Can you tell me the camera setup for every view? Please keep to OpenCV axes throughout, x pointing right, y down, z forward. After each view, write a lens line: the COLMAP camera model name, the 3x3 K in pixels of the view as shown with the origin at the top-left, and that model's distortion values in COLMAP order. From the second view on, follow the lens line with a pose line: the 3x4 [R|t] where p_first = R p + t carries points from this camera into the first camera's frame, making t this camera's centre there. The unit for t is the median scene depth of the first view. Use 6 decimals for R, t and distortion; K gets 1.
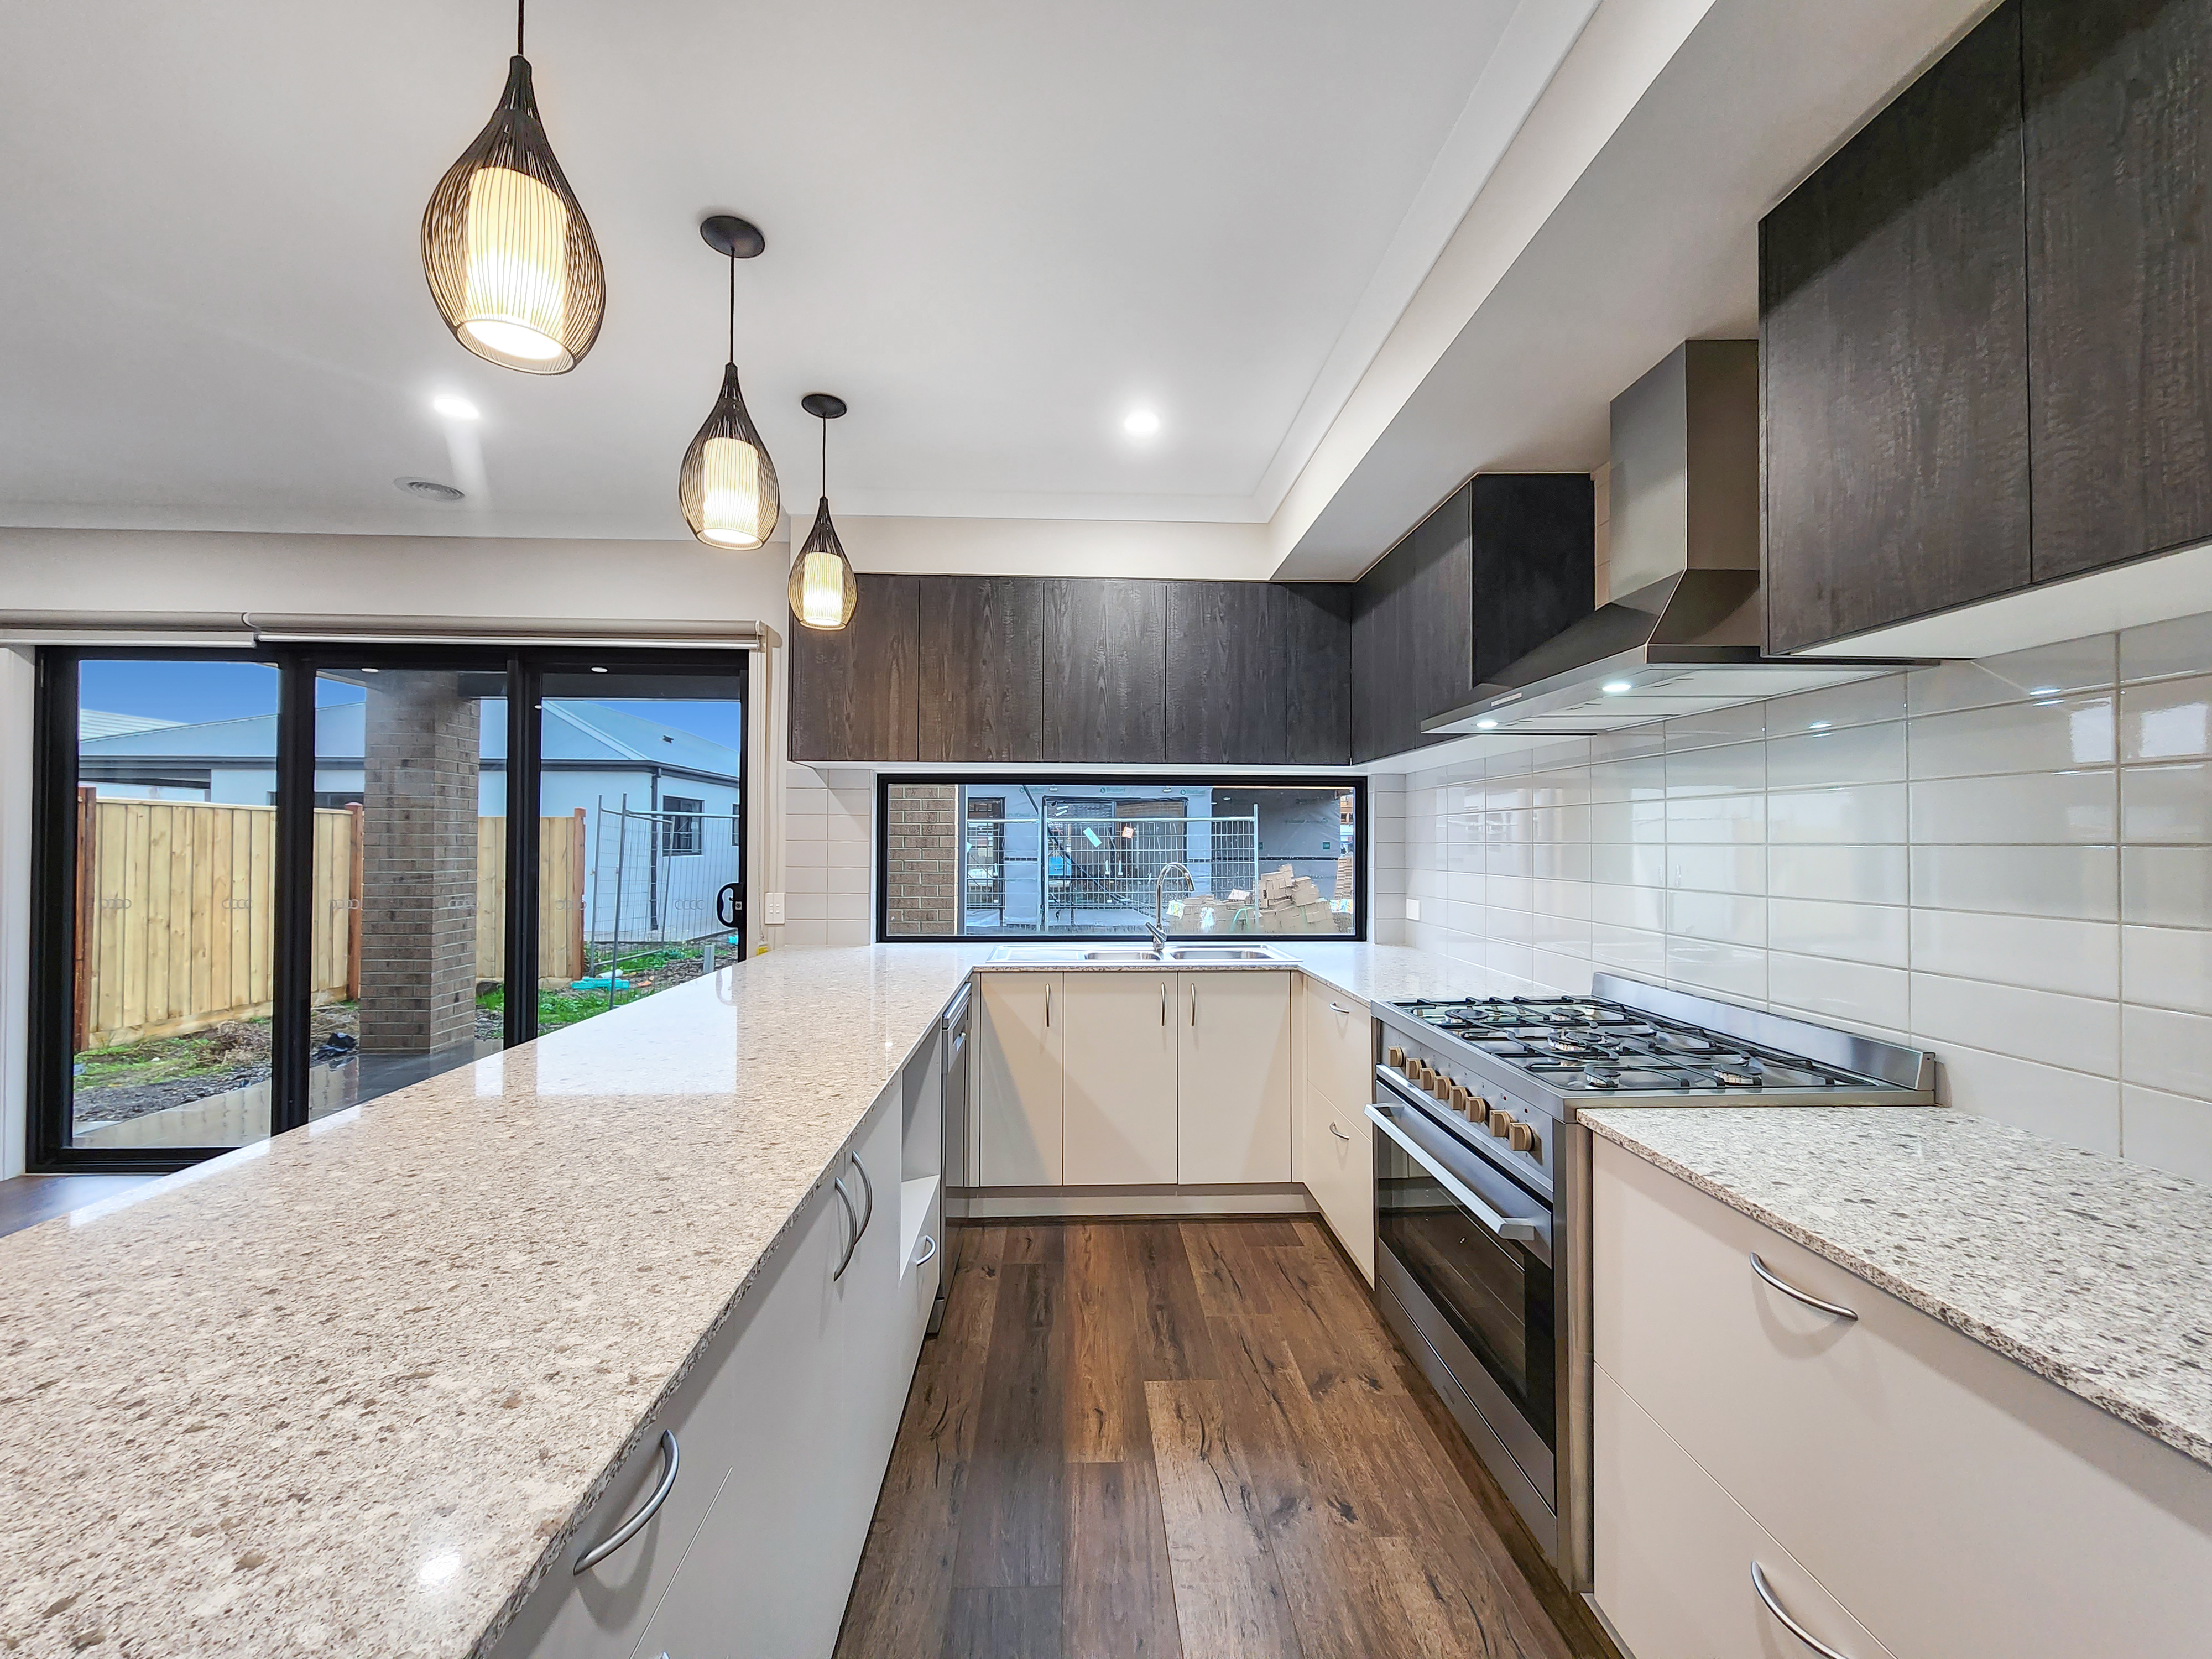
lens RADIAL K [[924.3, 0, 1115.4], [0, 924.3, 828.7], [0, 0, 1]] dist [0.001262, -0.000613]
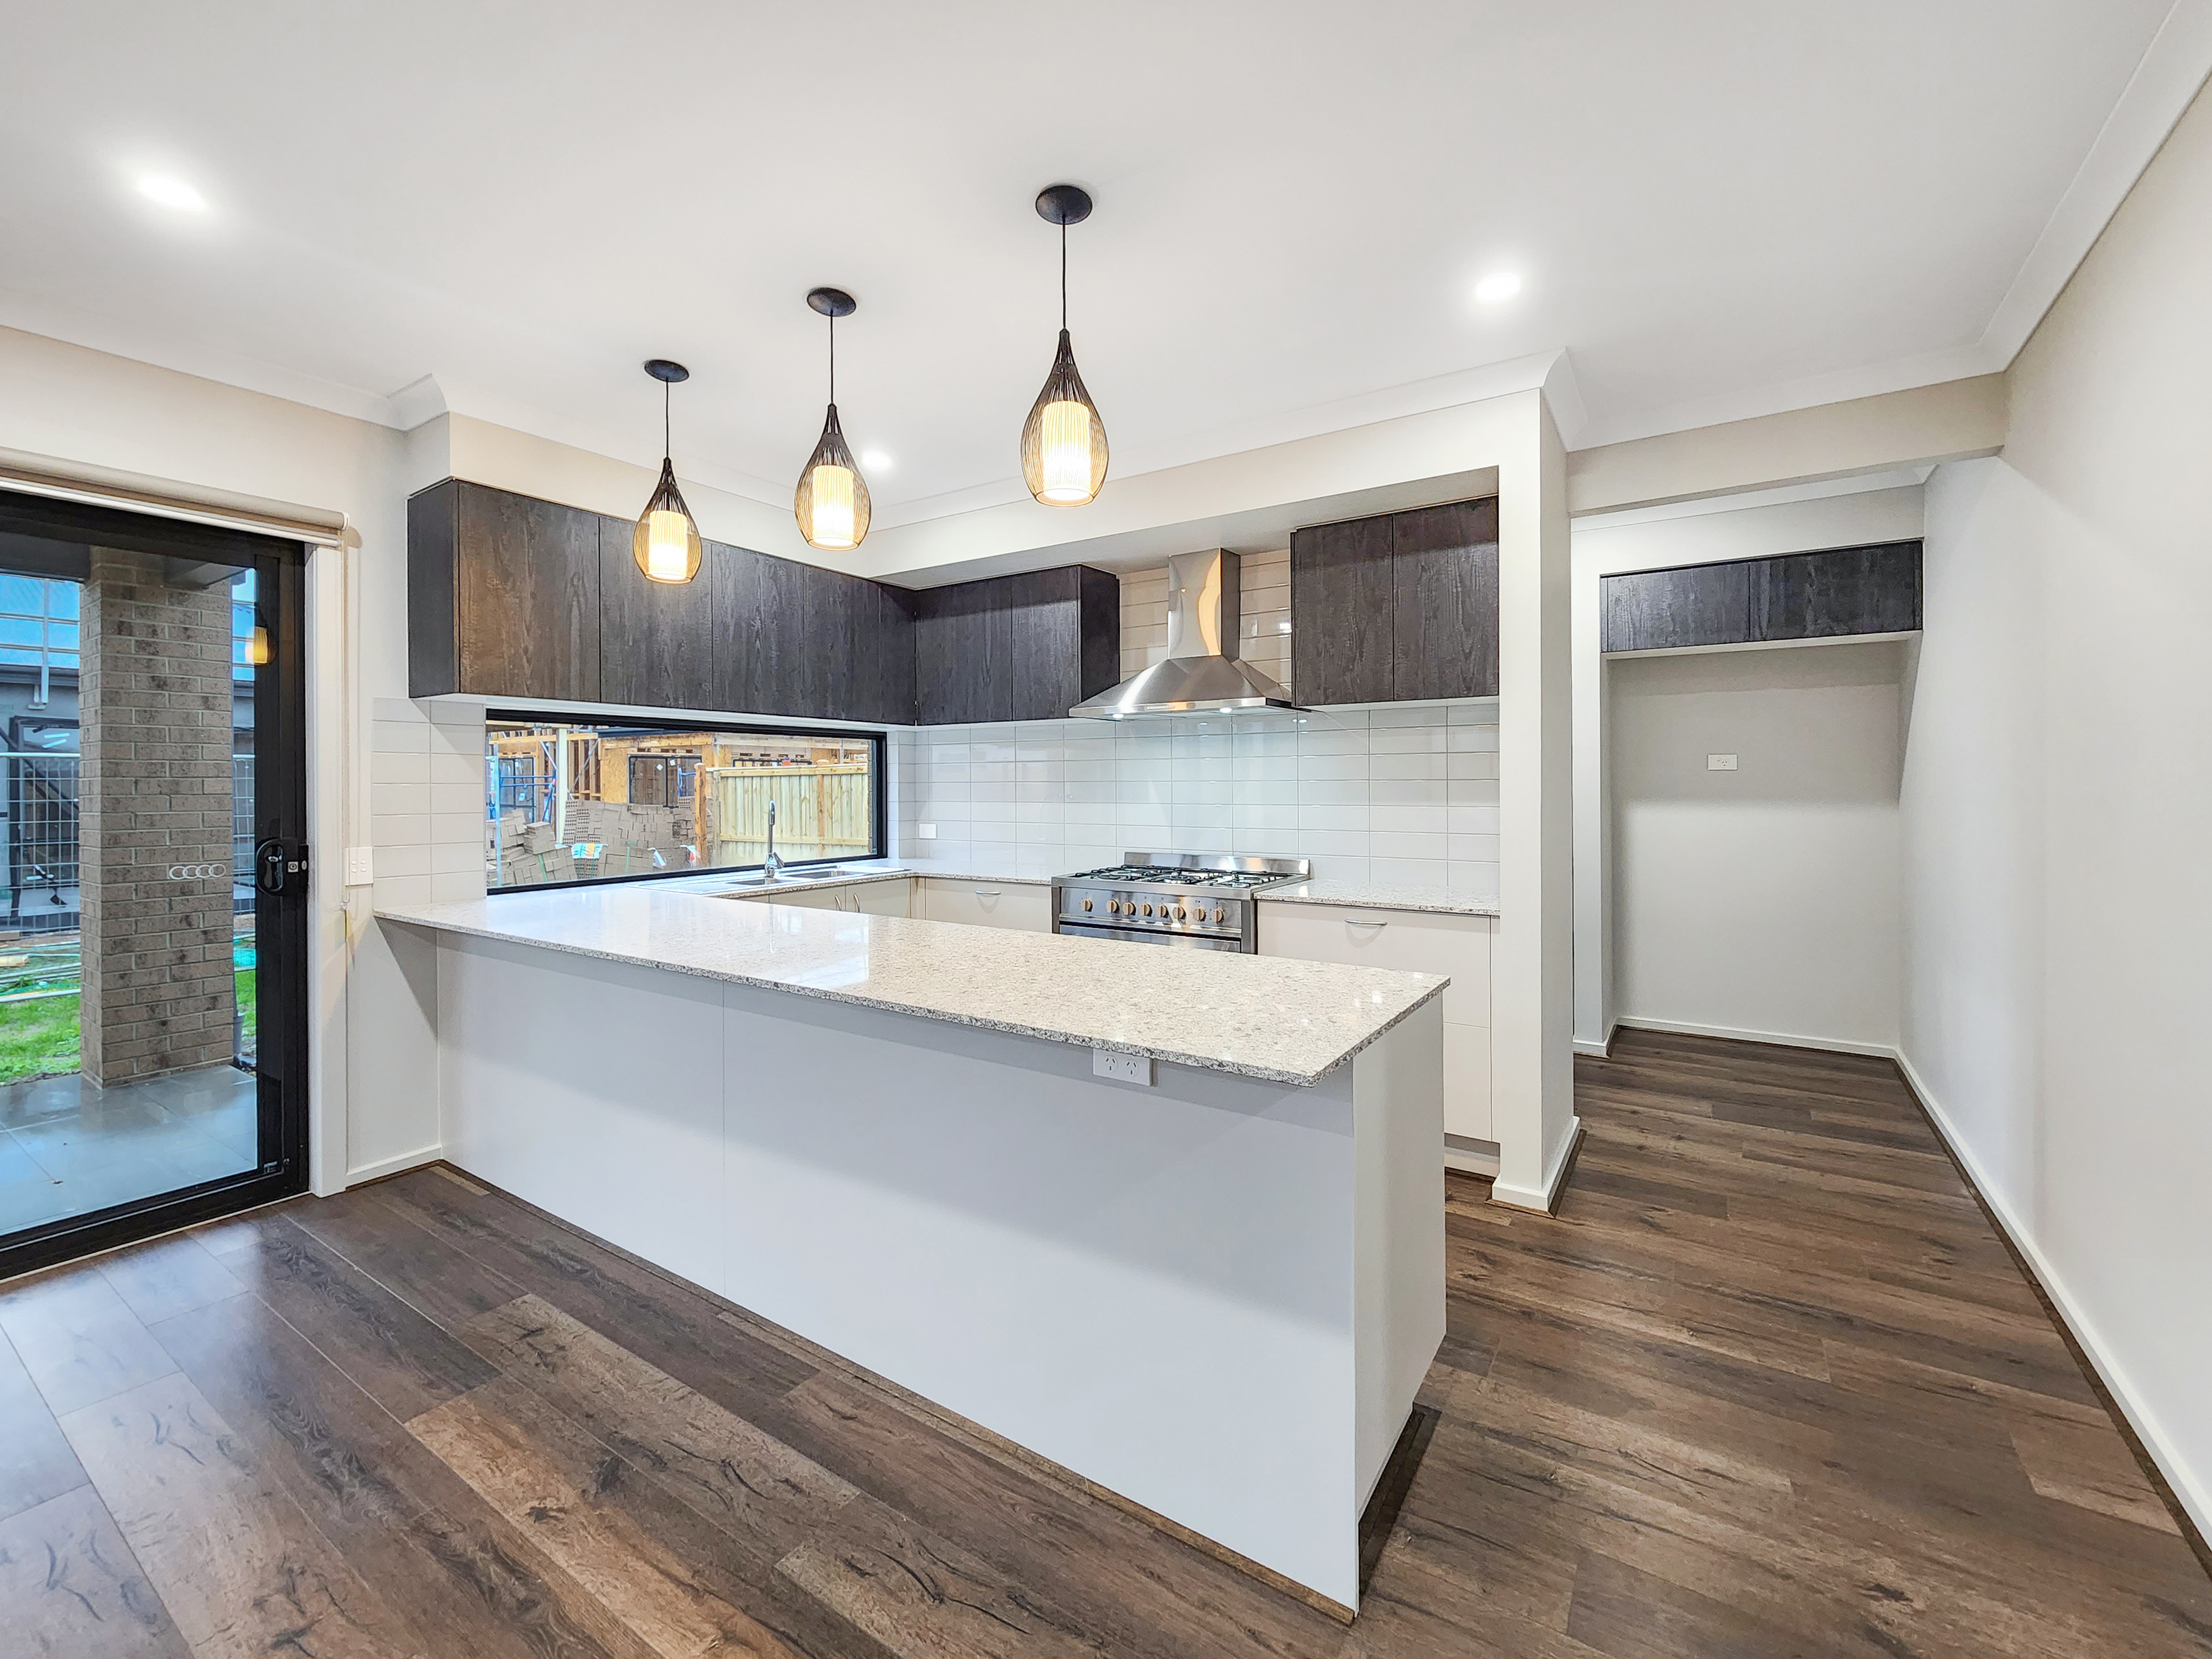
lens RADIAL K [[924.3, 0, 1126.2], [0, 924.3, 789.6], [0, 0, 1]] dist [0.001262, -0.000613]
pose [[0.580713, -0.010315, 0.814043, -0.695619], [-0.006621, 0.999827, 0.017393, 0.000334], [-0.814081, -0.015490, 0.580544, -0.044689]]
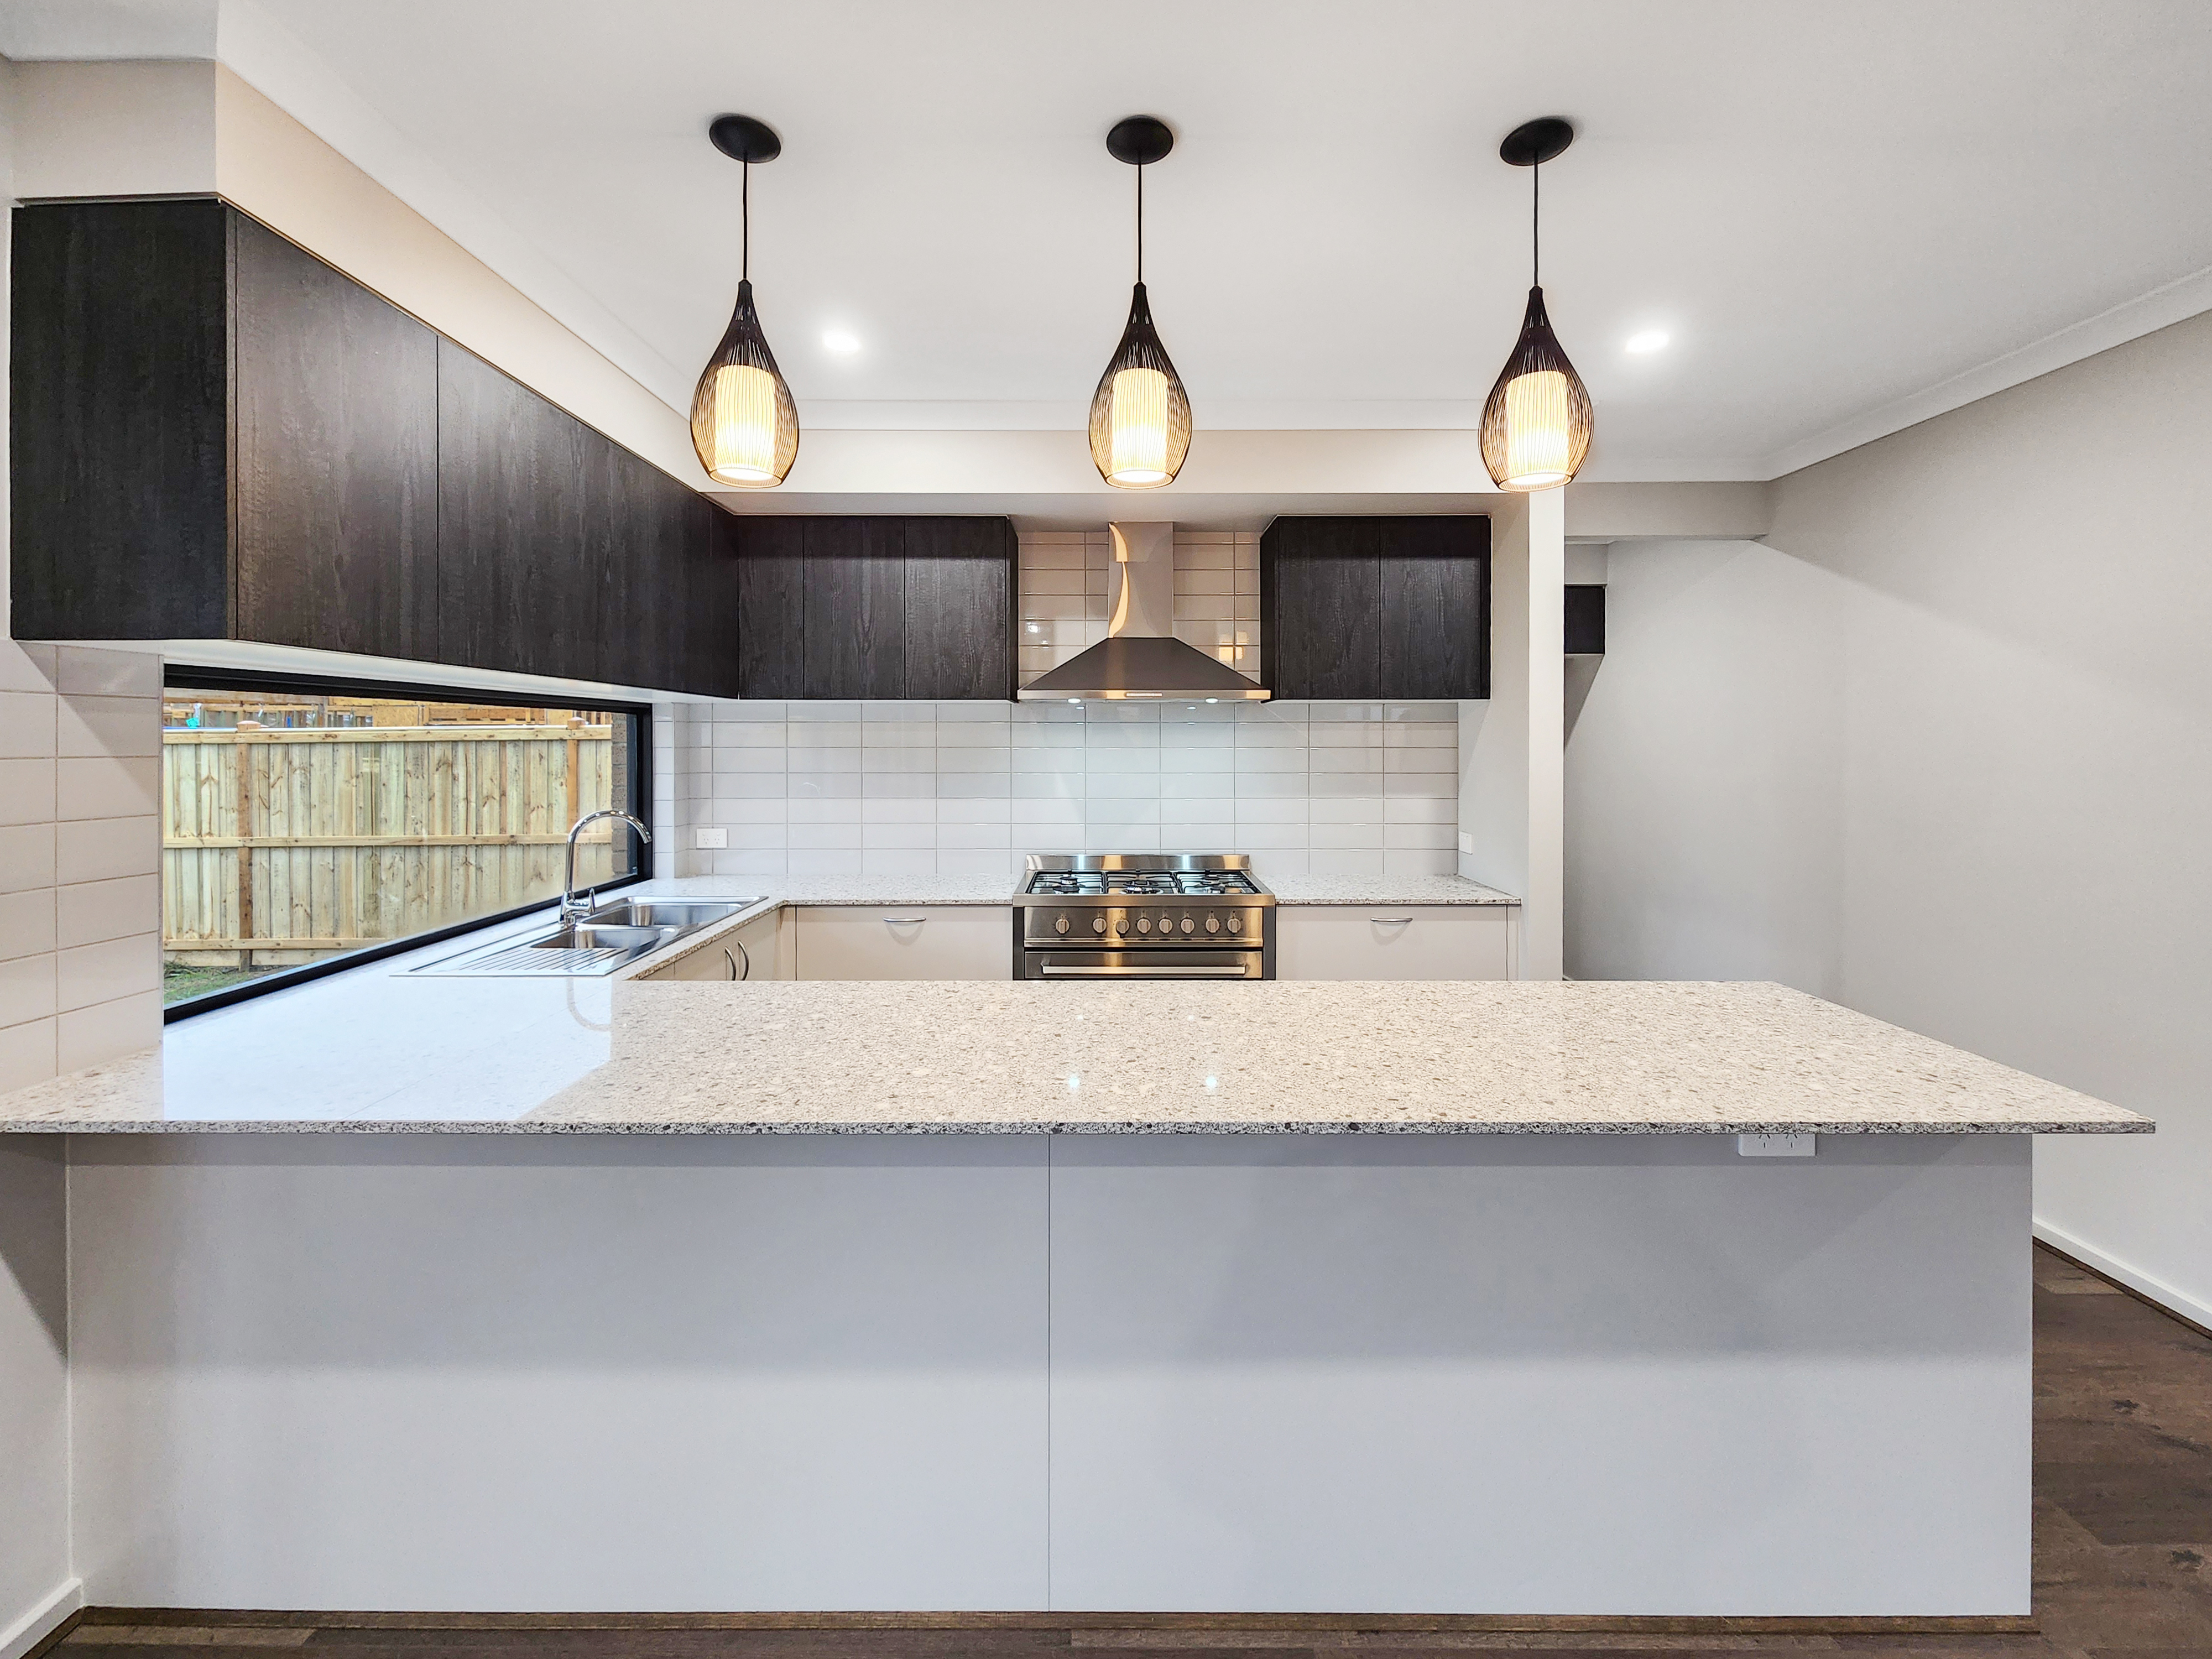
lens RADIAL K [[924.3, 0, 1113.4], [0, 924.3, 754.9], [0, 0, 1]] dist [0.001262, -0.000613]
pose [[0.048171, -0.017294, 0.998689, -0.754400], [-0.015683, 0.999714, 0.018068, -0.033185], [-0.998716, -0.016533, 0.047886, 0.556708]]
